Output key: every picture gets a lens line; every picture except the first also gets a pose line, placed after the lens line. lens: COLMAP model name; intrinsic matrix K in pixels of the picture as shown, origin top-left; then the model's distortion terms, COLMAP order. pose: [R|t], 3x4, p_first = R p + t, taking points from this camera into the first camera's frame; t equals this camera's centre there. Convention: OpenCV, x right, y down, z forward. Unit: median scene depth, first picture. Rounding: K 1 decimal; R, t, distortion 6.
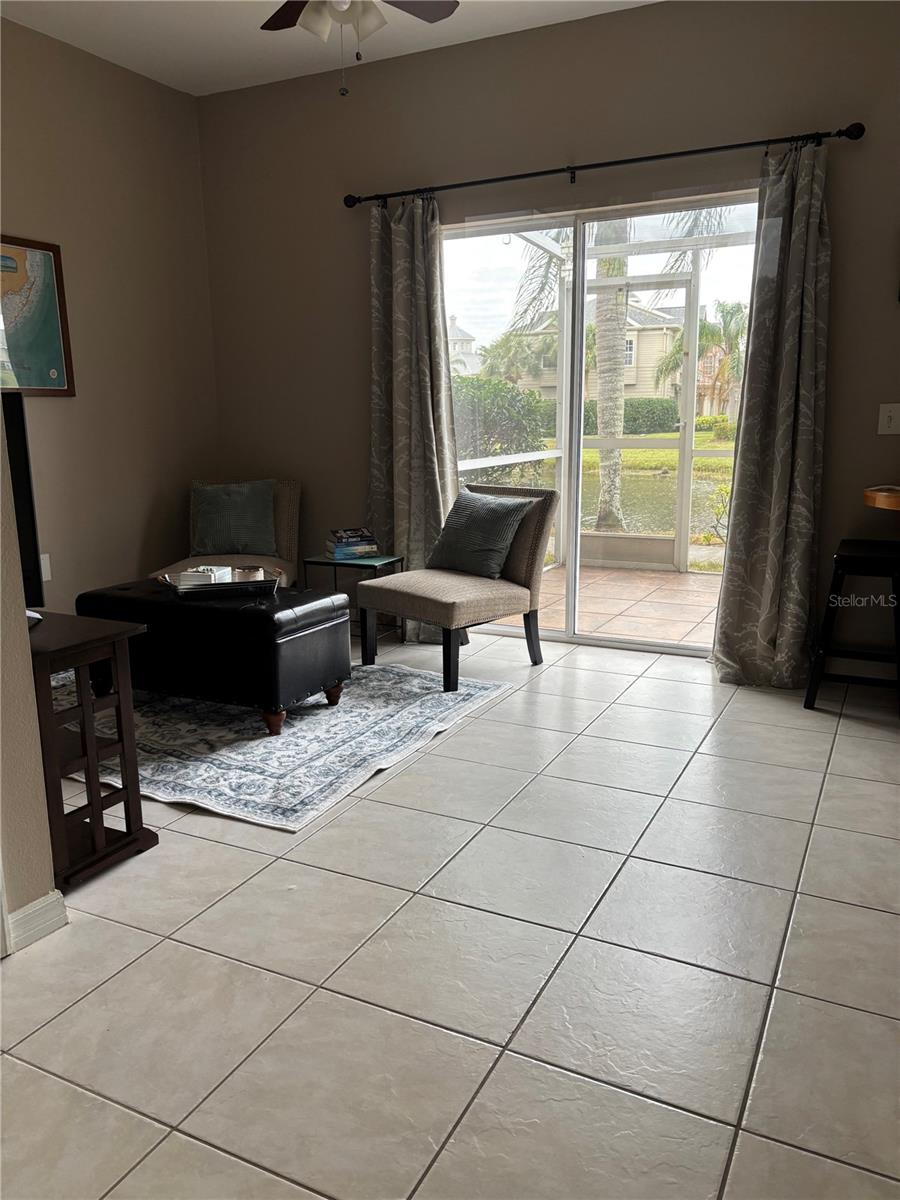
lens RADIAL K [[892.0, 0, 450.0], [0, 892.0, 600.0], [0, 0, 1]] dist [0.011589, 0.008372]
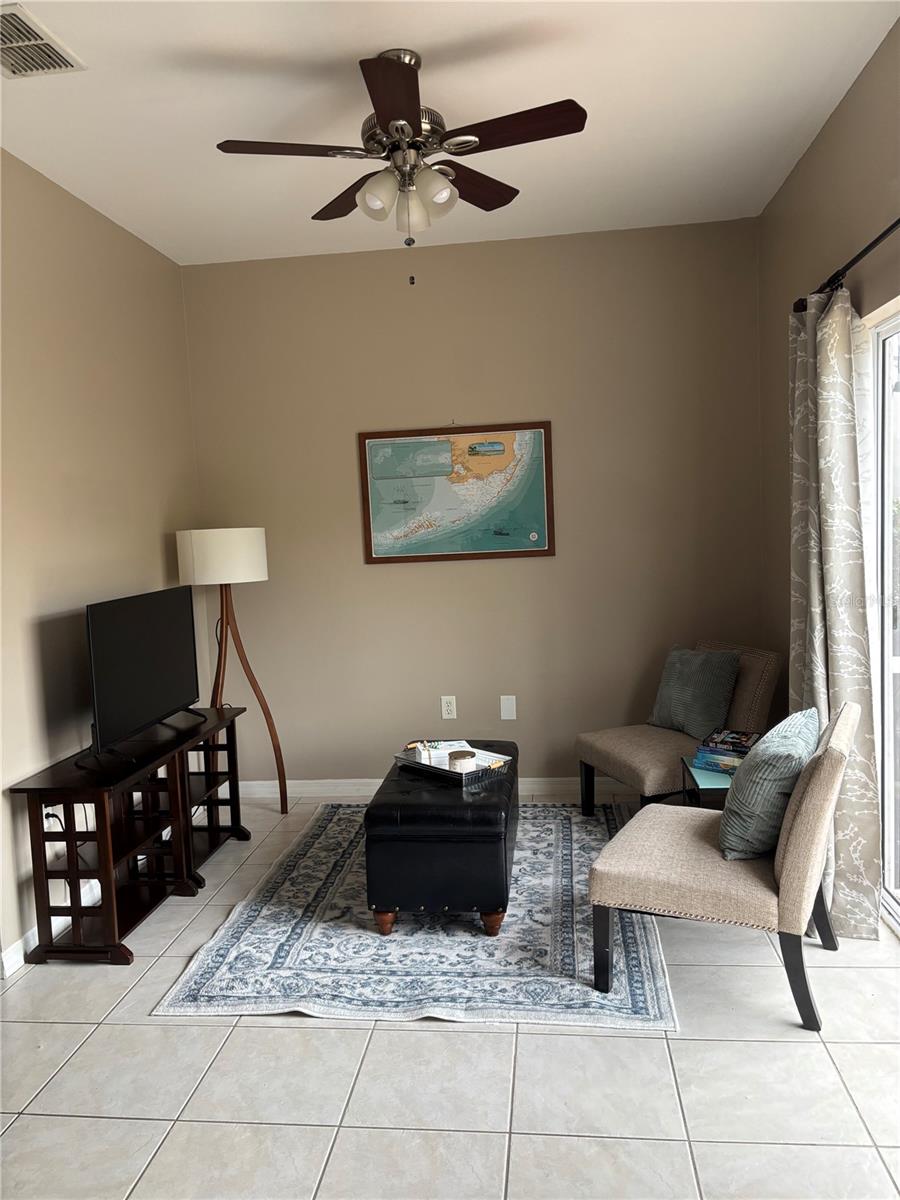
lens RADIAL K [[892.0, 0, 450.0], [0, 892.0, 600.0], [0, 0, 1]] dist [0.011589, 0.008372]
pose [[0.339630, 0.077277, -0.937379, 0.685153], [-0.147975, 0.988598, 0.027885, -0.236329], [0.928846, 0.129238, 0.347193, 0.659886]]
